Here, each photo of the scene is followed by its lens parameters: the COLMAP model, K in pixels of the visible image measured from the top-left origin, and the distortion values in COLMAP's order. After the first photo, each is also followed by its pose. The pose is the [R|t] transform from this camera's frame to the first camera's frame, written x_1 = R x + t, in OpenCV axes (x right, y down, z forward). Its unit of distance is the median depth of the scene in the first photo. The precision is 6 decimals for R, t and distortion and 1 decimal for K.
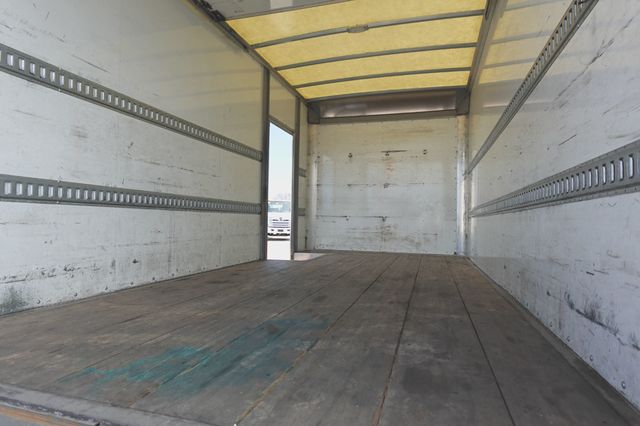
lens RADIAL K [[360.8, 0, 320.0], [0, 360.8, 213.0], [0, 0, 1]] dist [0.000057, 0.000560]
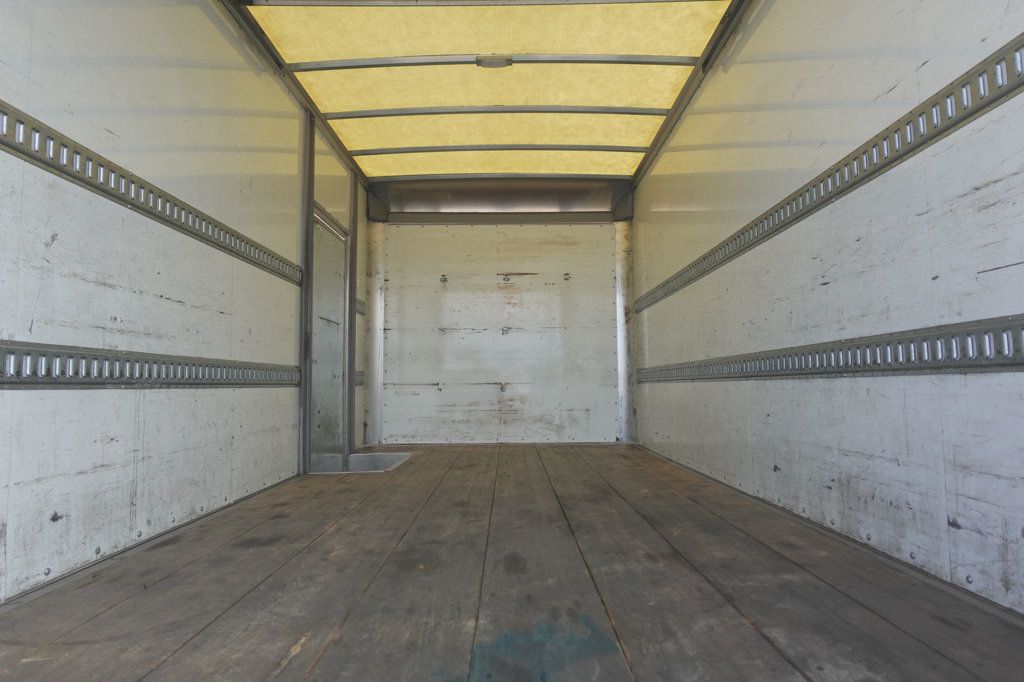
lens RADIAL K [[577.3, 0, 512.0], [0, 577.3, 341.0], [0, 0, 1]] dist [0.000057, 0.000560]
pose [[0.953853, -0.003016, 0.300260, -0.126936], [0.018748, 0.998597, -0.049527, -0.015629], [-0.299689, 0.052871, 0.952571, 0.118929]]
